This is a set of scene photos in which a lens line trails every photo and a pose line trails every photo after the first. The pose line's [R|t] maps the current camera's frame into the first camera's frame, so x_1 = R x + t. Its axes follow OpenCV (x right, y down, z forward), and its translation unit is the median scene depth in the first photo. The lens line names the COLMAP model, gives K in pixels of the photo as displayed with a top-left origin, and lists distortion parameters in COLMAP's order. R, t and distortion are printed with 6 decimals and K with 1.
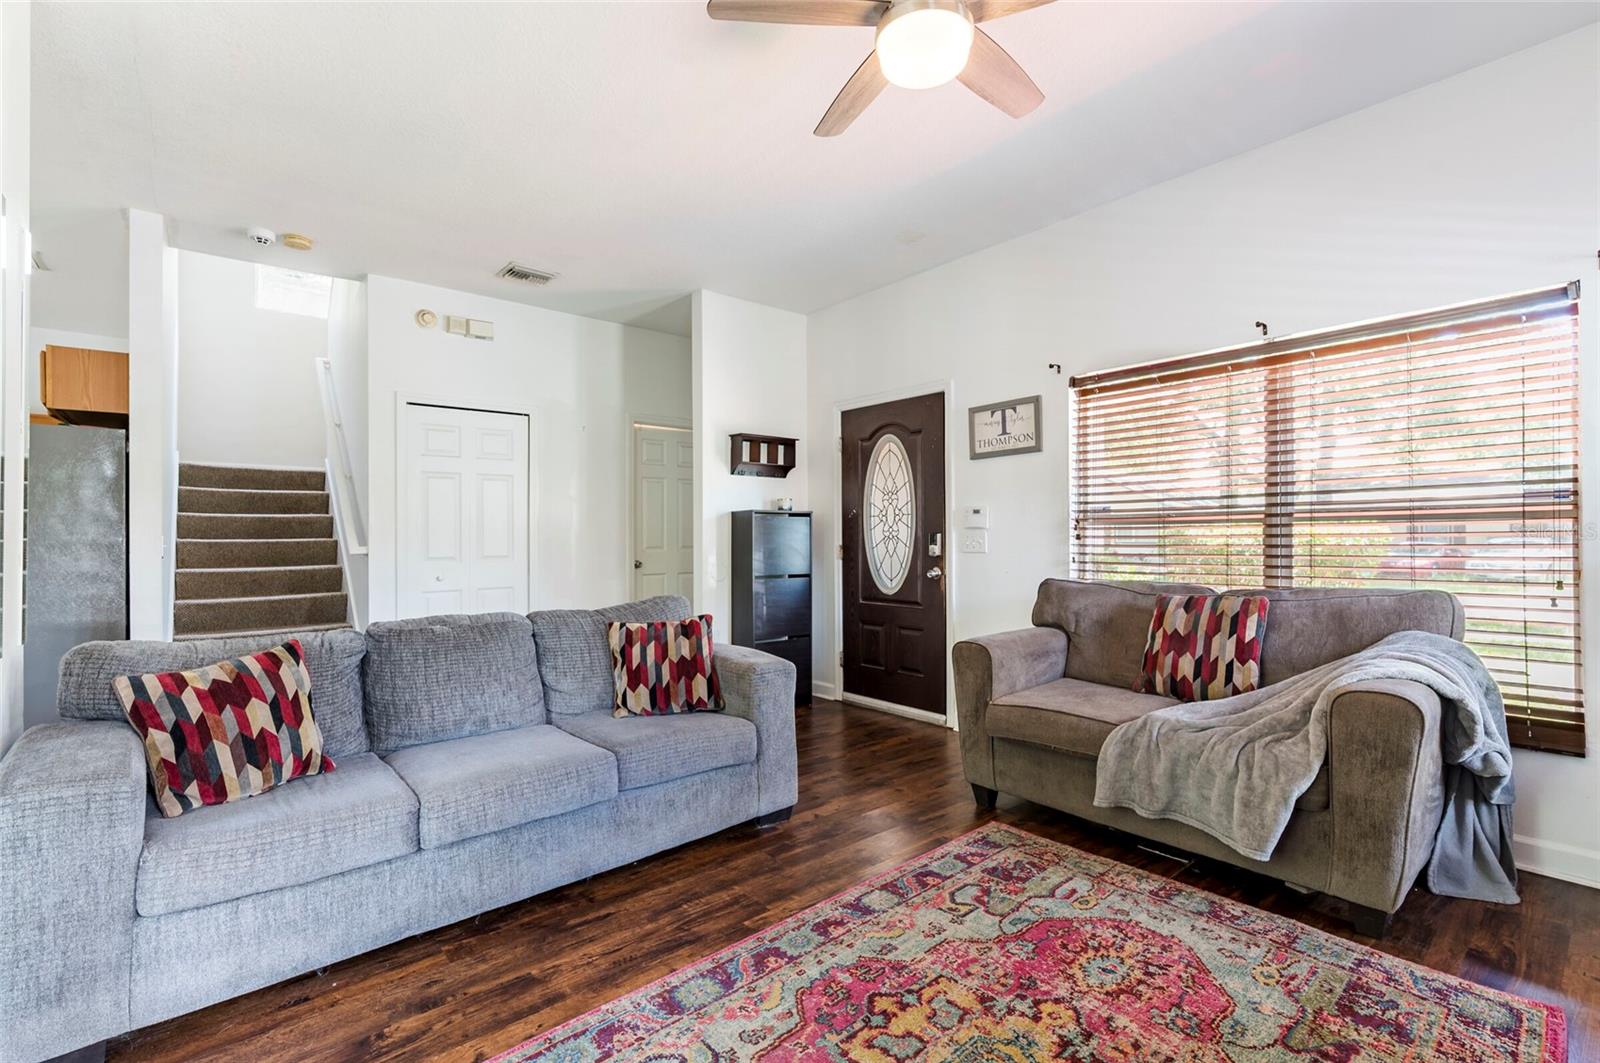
lens RADIAL K [[717.0, 0, 803.1], [0, 717.0, 530.4], [0, 0, 1]] dist [-0.001848, -0.000320]
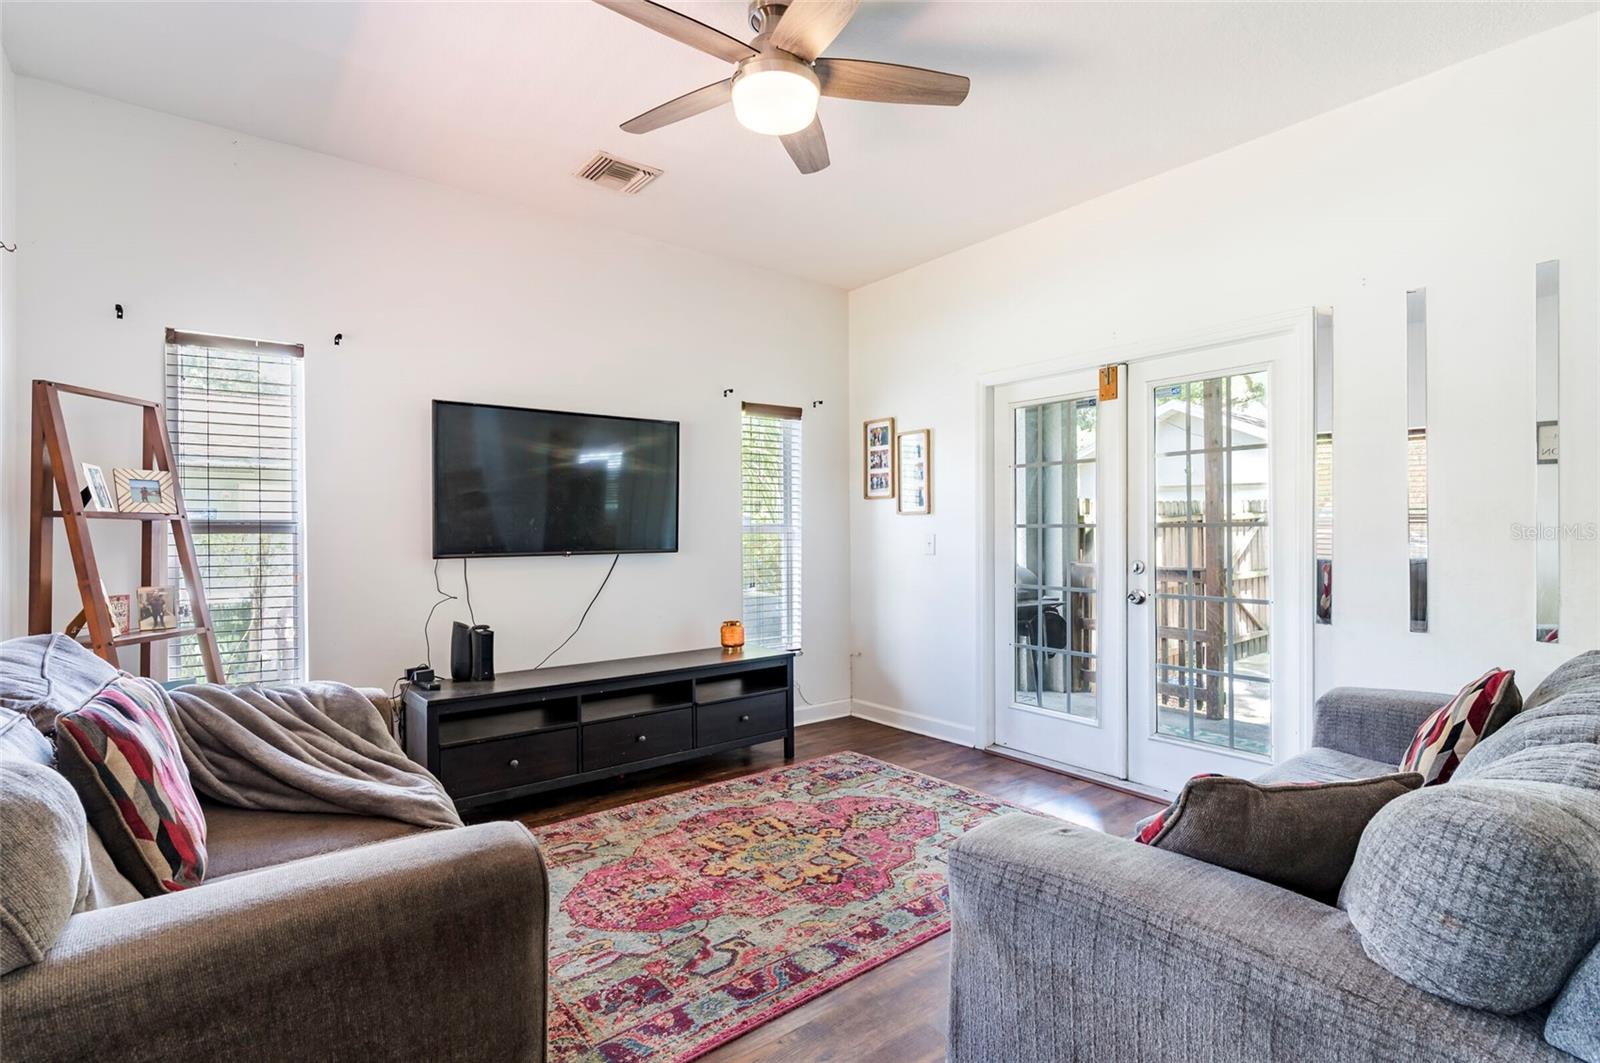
lens RADIAL K [[765.8, 0, 800.0], [0, 765.8, 531.5], [0, 0, 1]] dist [0.002627, 0.000091]
pose [[-0.999111, 0.008482, 0.041298, 0.079276], [0.008440, 0.999964, -0.001191, -0.017492], [-0.041306, -0.000841, -0.999146, 1.900699]]
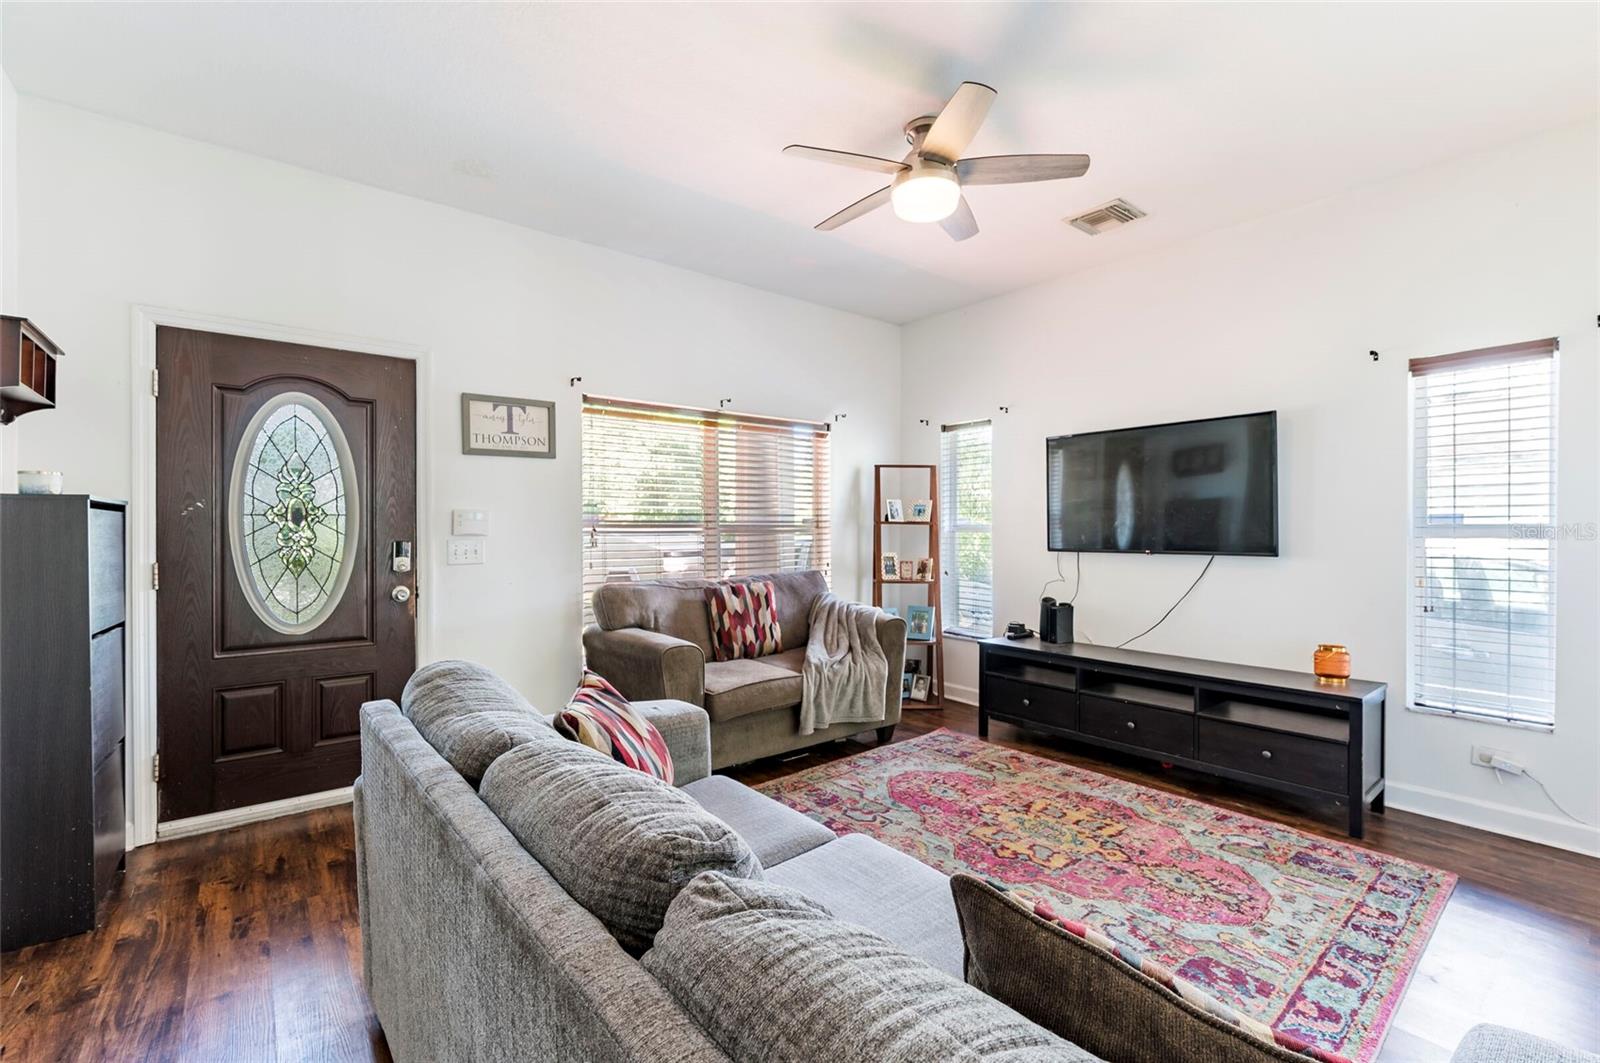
lens RADIAL K [[689.3, 0, 804.6], [0, 689.3, 531.0], [0, 0, 1]] dist [-0.002345, -0.000636]
pose [[0.024778, 0.005318, 0.999679, -1.034796], [-0.006954, 0.999963, -0.005147, -0.012514], [-0.999669, -0.006825, 0.024814, 1.054632]]
